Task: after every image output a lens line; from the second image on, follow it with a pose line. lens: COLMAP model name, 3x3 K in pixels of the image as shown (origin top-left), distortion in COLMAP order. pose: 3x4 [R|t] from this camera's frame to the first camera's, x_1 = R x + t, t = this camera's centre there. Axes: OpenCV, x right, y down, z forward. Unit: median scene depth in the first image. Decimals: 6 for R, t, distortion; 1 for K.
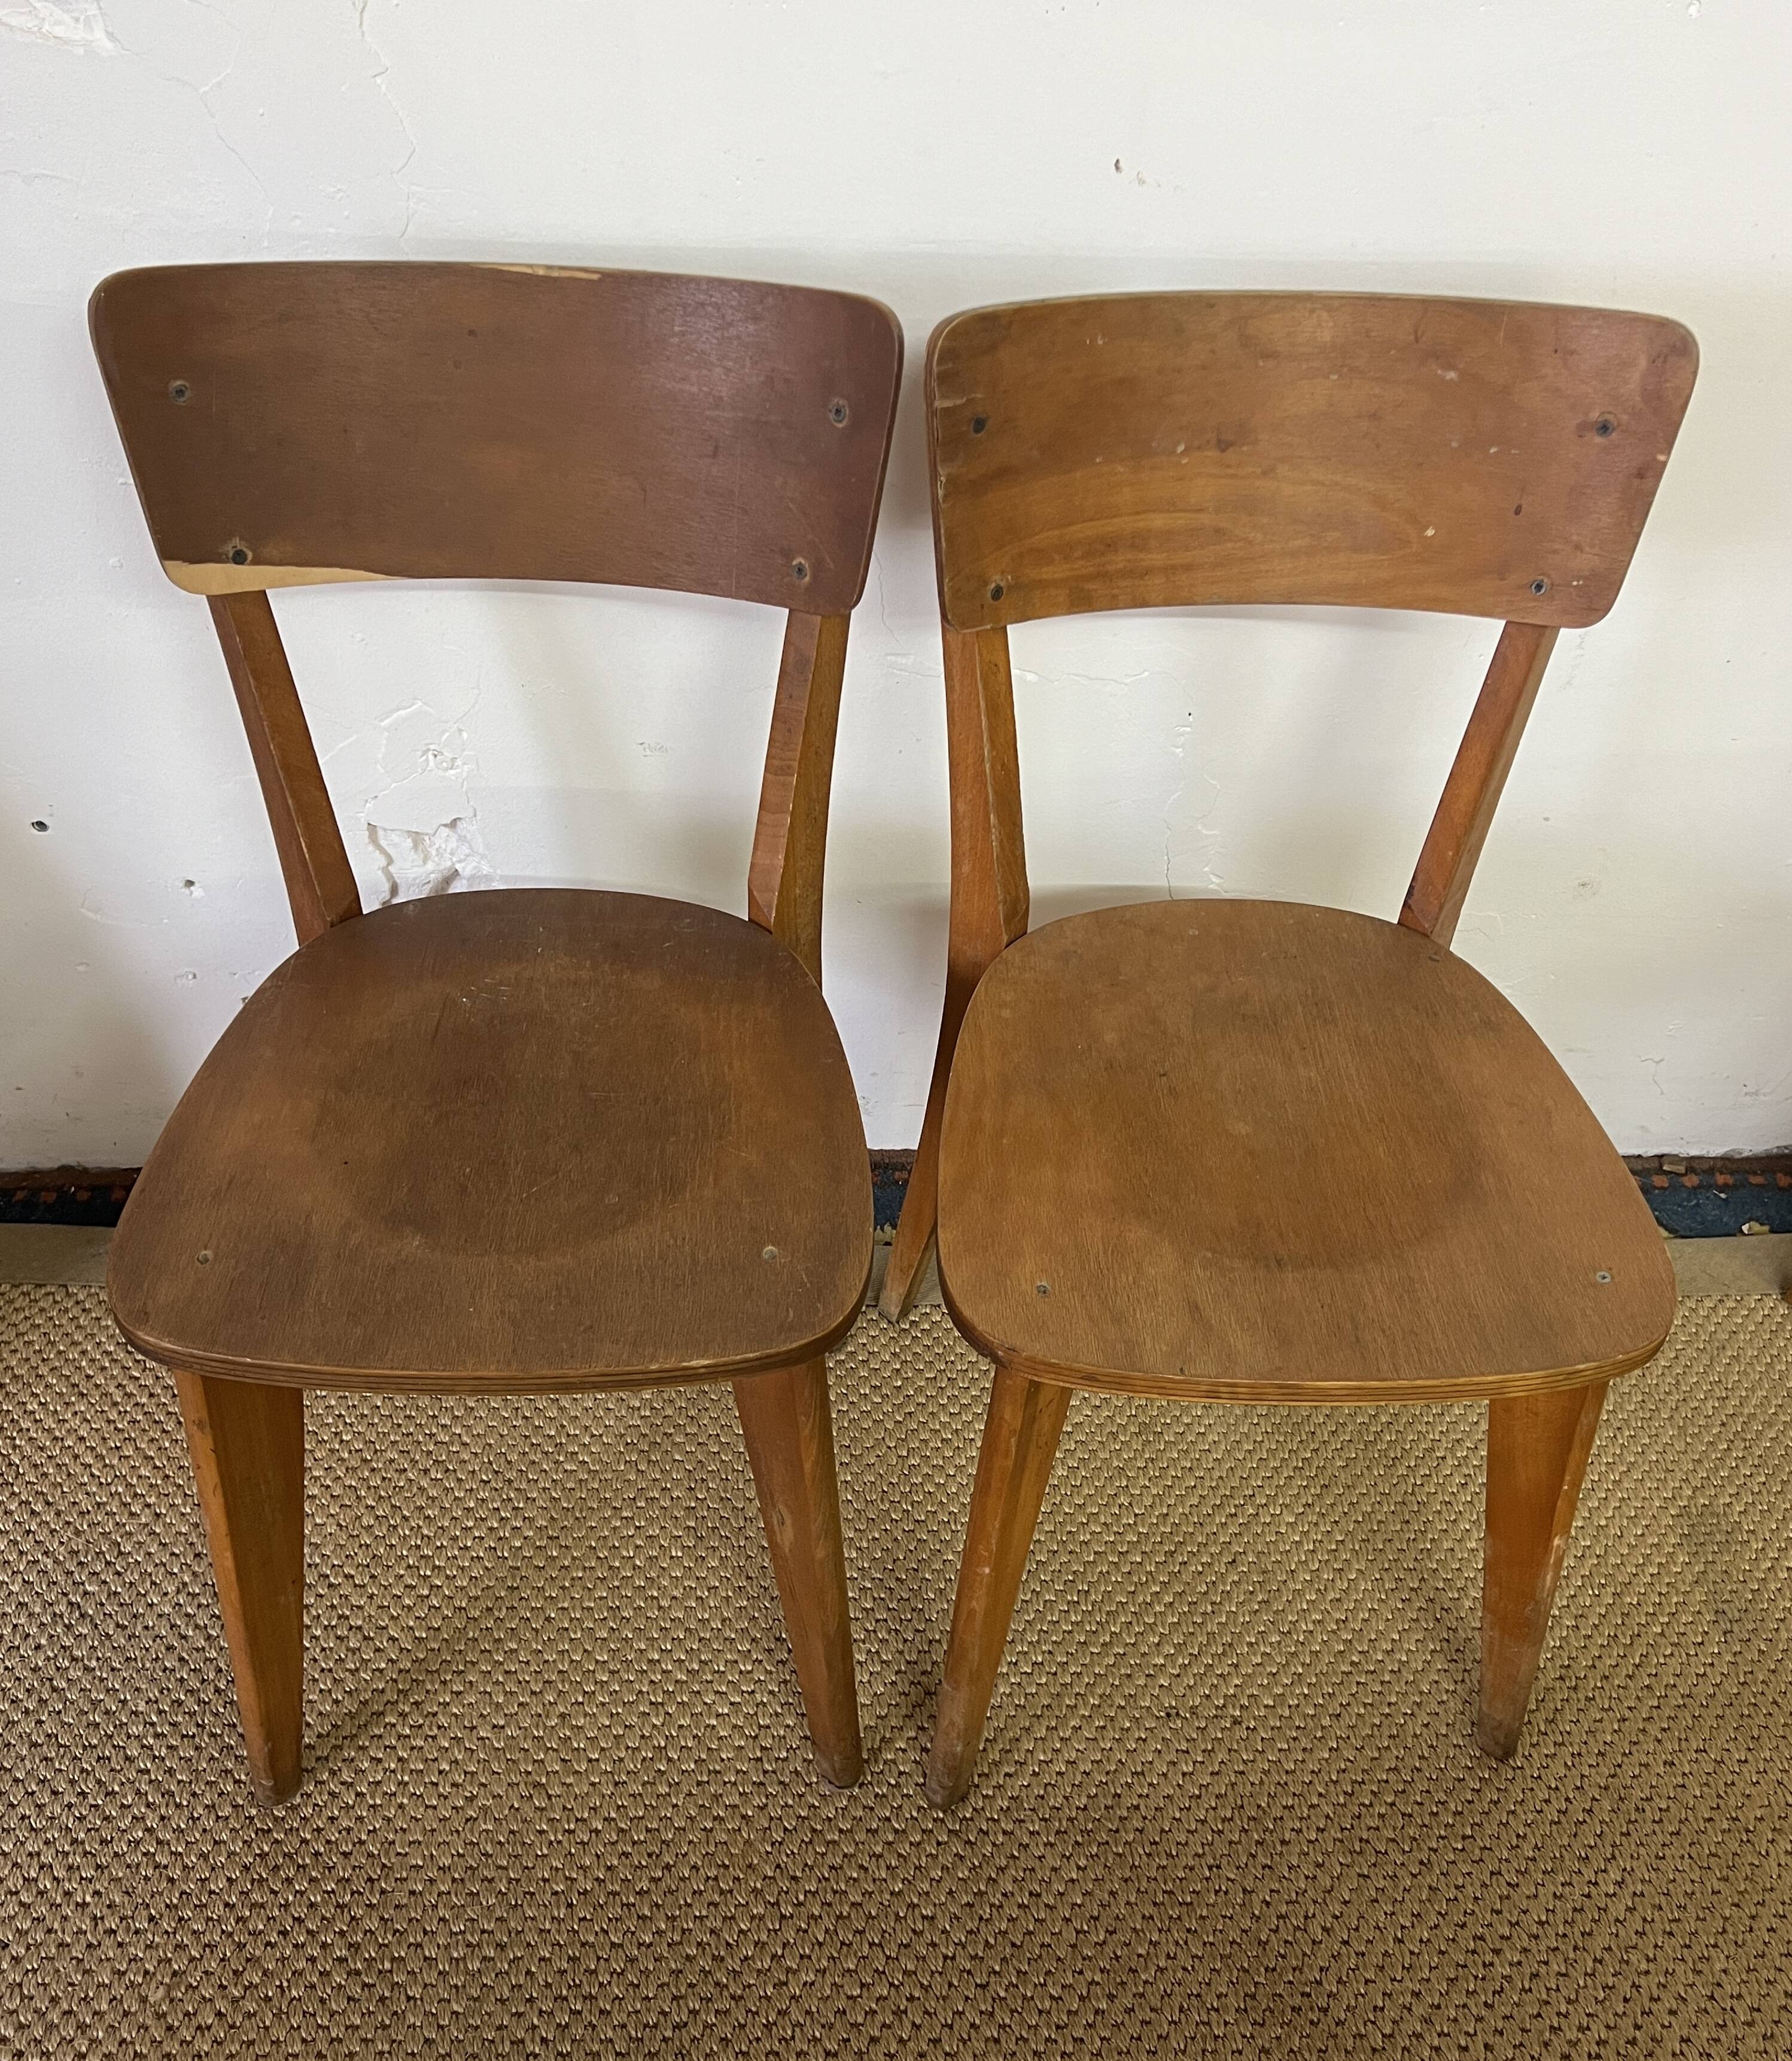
lens RADIAL K [[1840.4, 0, 944.8], [0, 1840.4, 969.2], [0, 0, 1]] dist [0.027888, -0.009586]
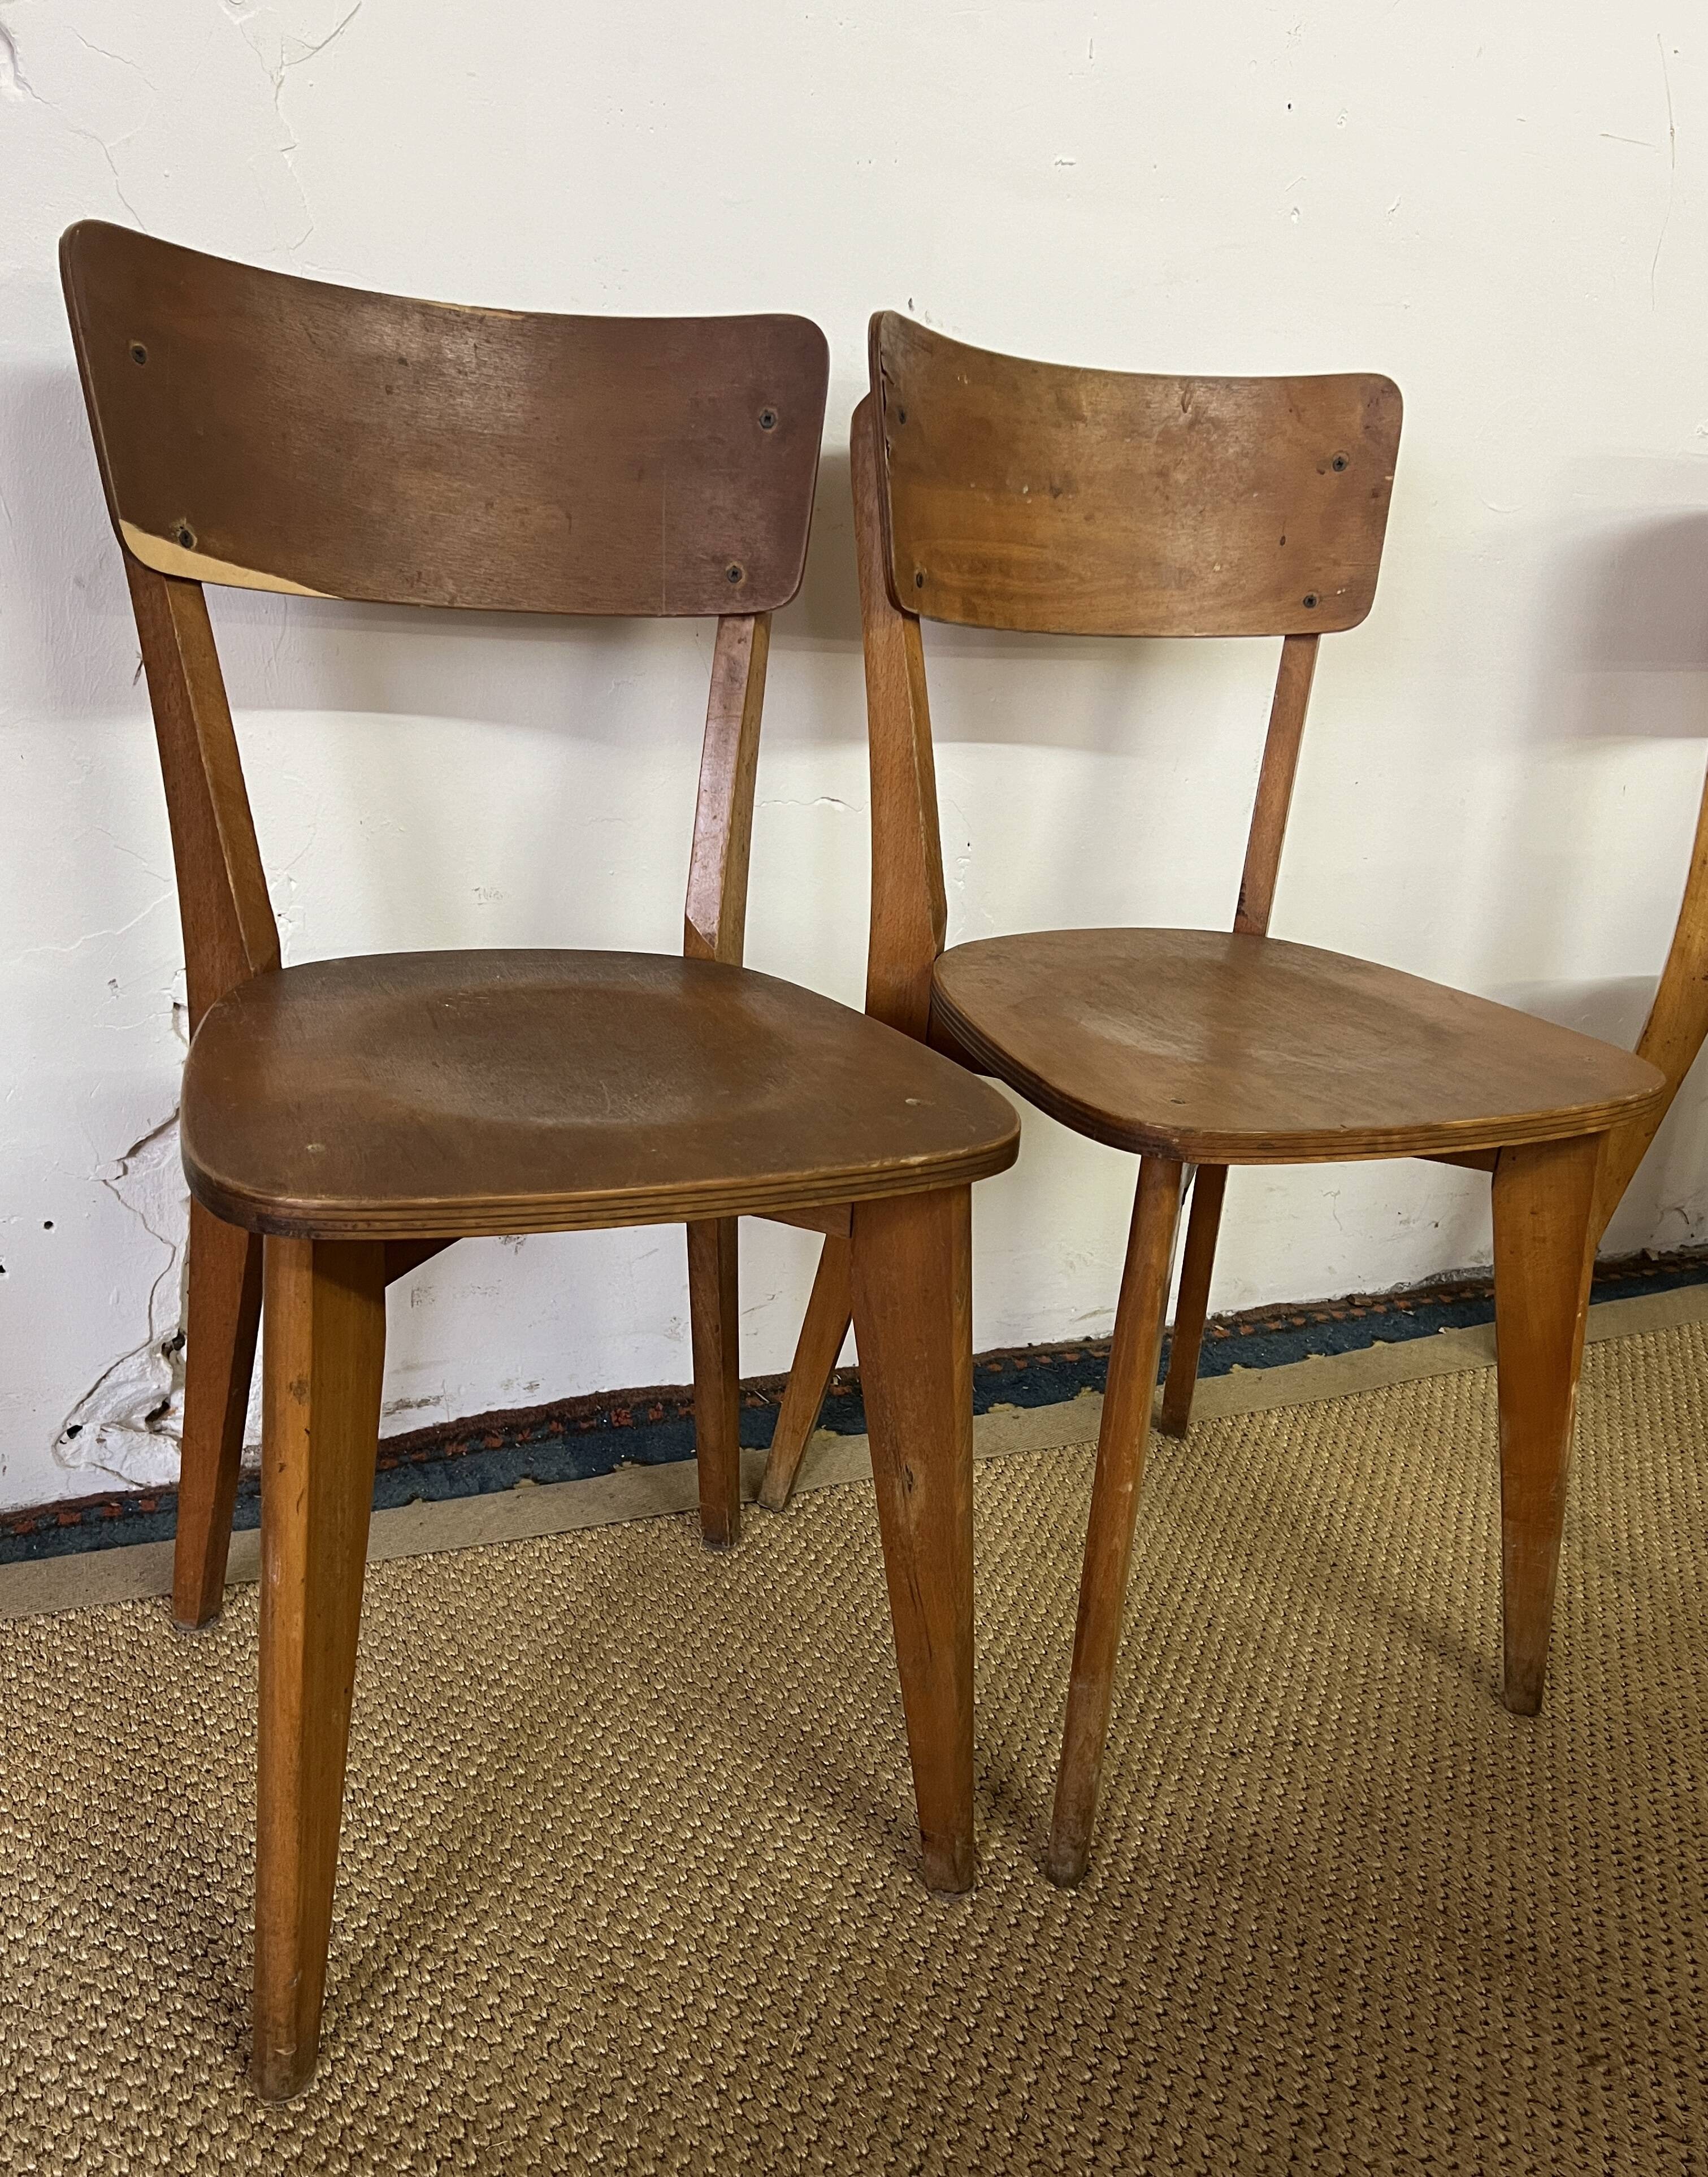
lens RADIAL K [[1717.8, 0, 860.9], [0, 1717.8, 1096.1], [0, 0, 1]] dist [0.028971, -0.012794]
pose [[0.928005, -0.104161, 0.357710, -0.372461], [0.216161, 0.932530, -0.289243, 0.343072], [-0.303447, 0.345742, 0.887909, 0.188682]]
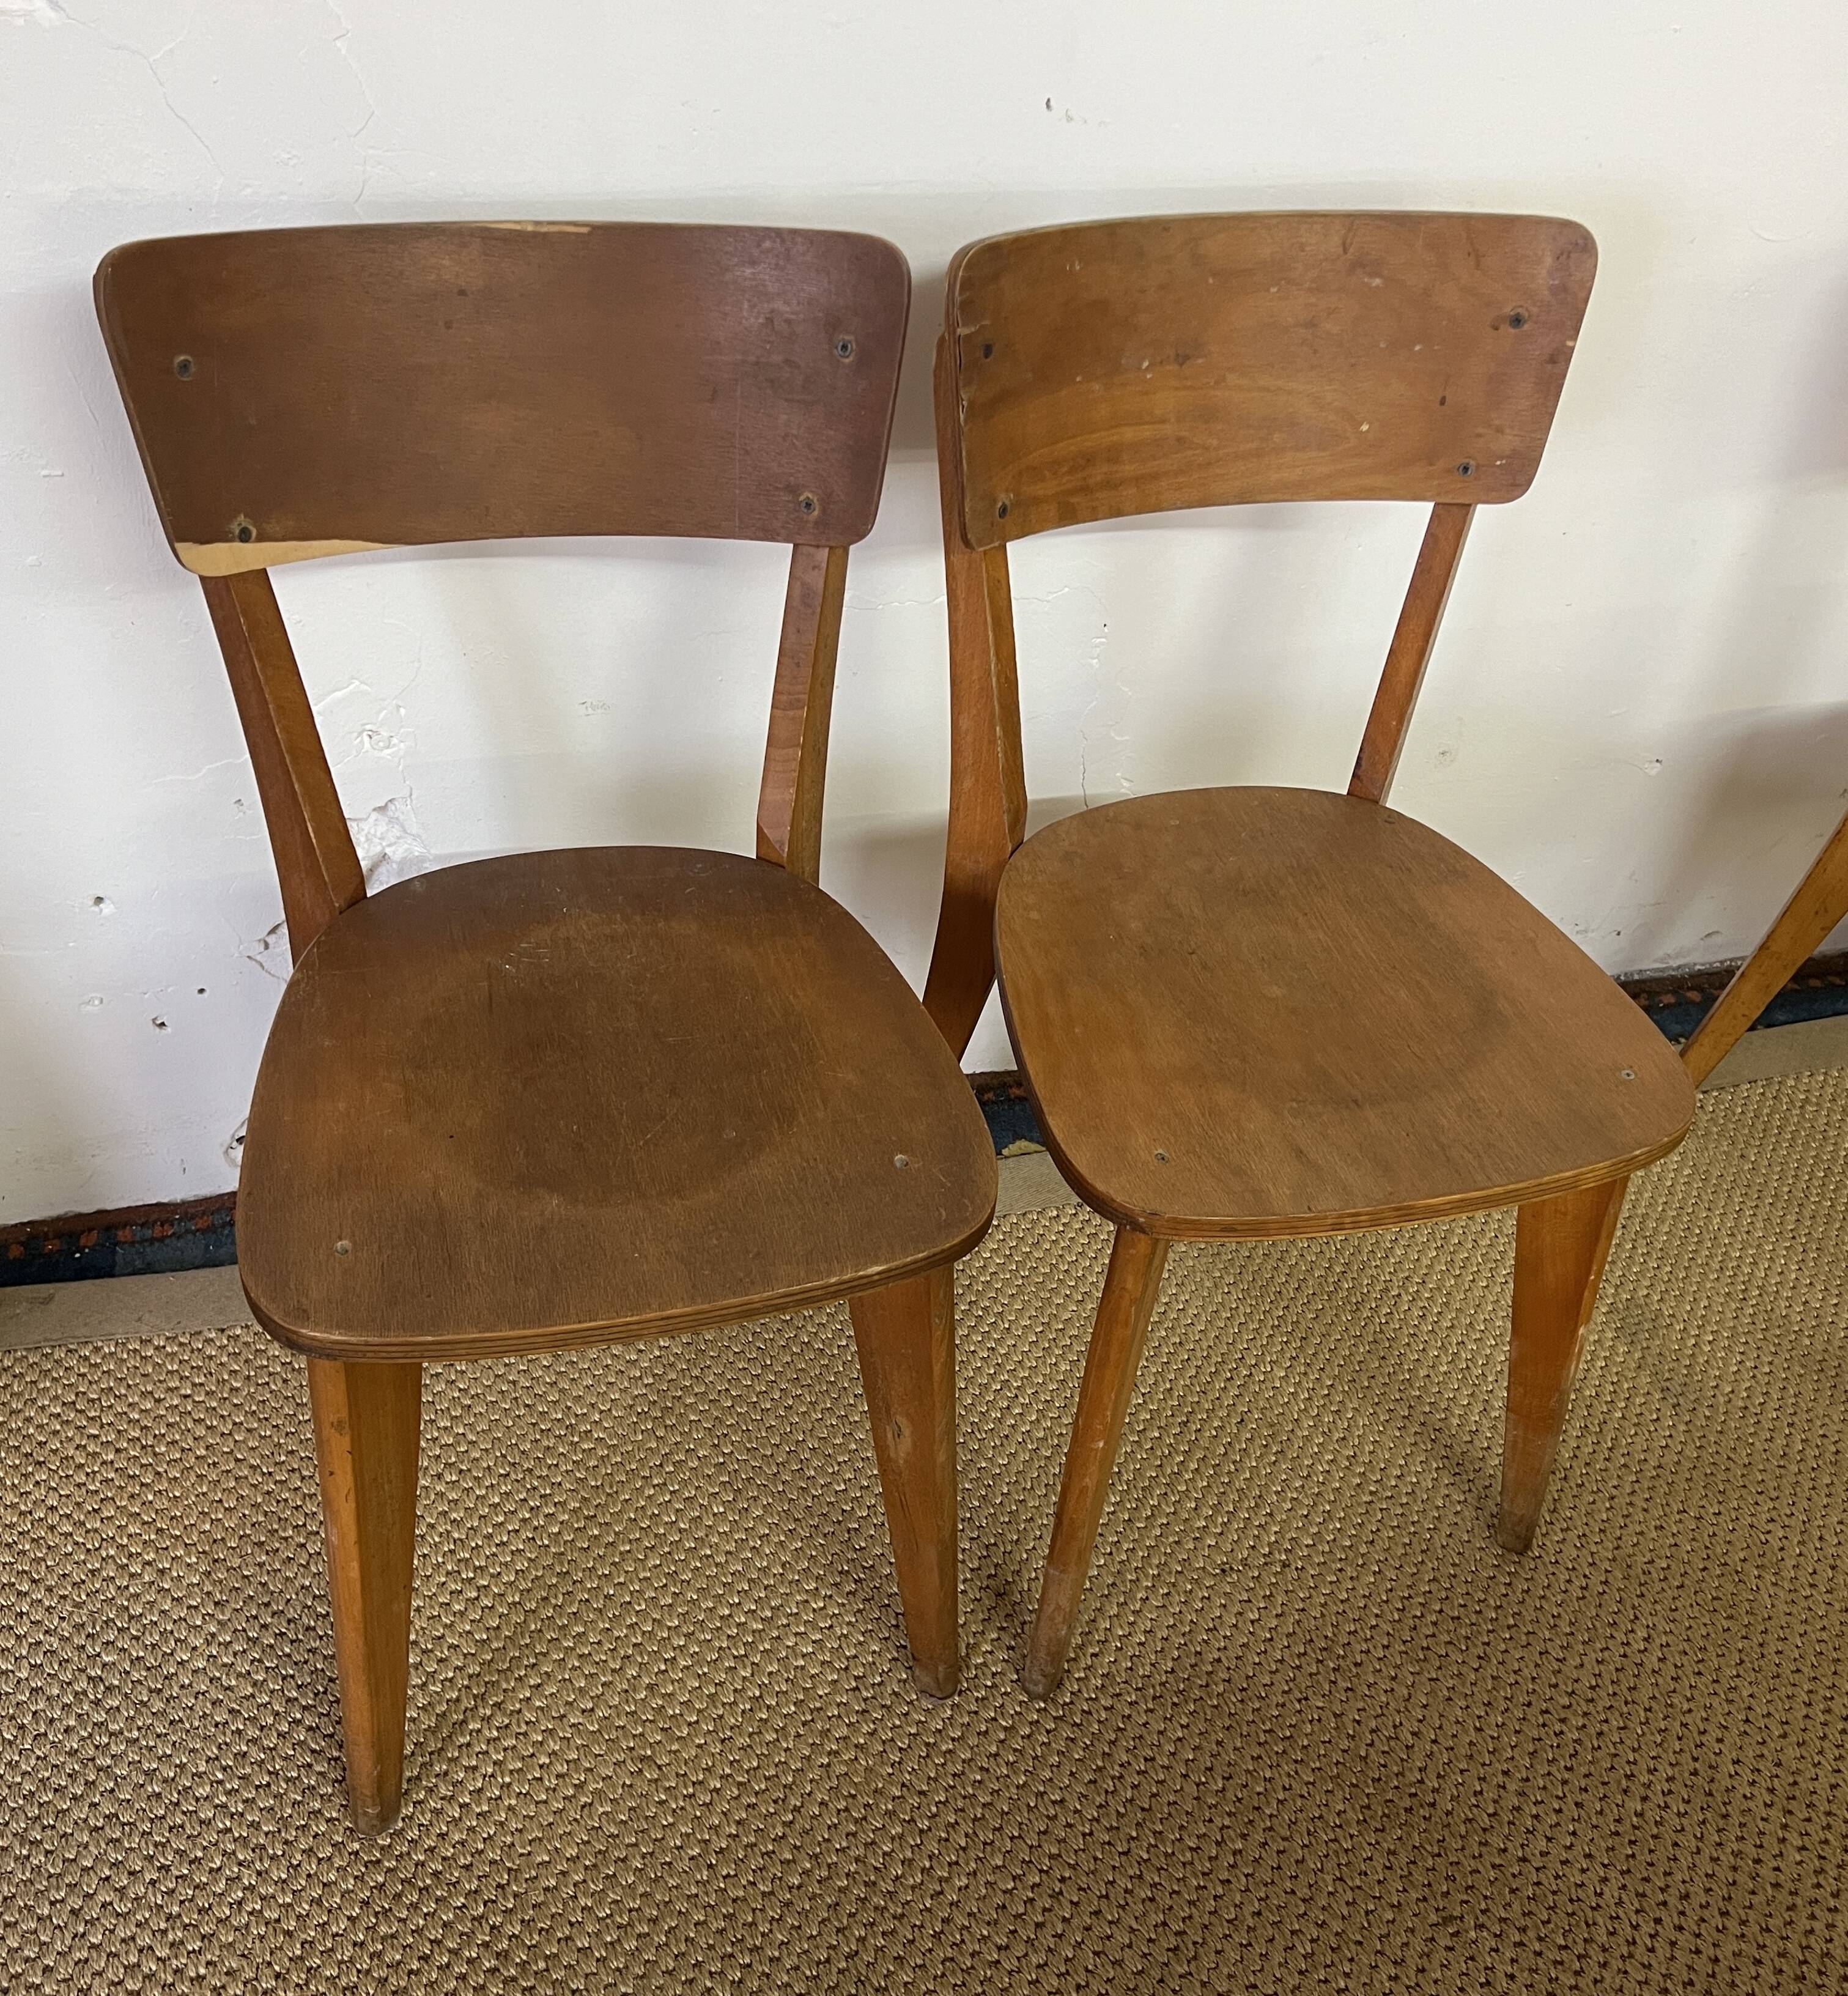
lens RADIAL K [[1867.8, 0, 945.8], [0, 1867.8, 902.7], [0, 0, 1]] dist [0.031709, -0.014452]
pose [[0.972843, -0.119602, 0.198173, -0.221702], [0.123800, 0.992267, -0.008884, 0.020229], [-0.195578, 0.033177, 0.980127, -0.025093]]
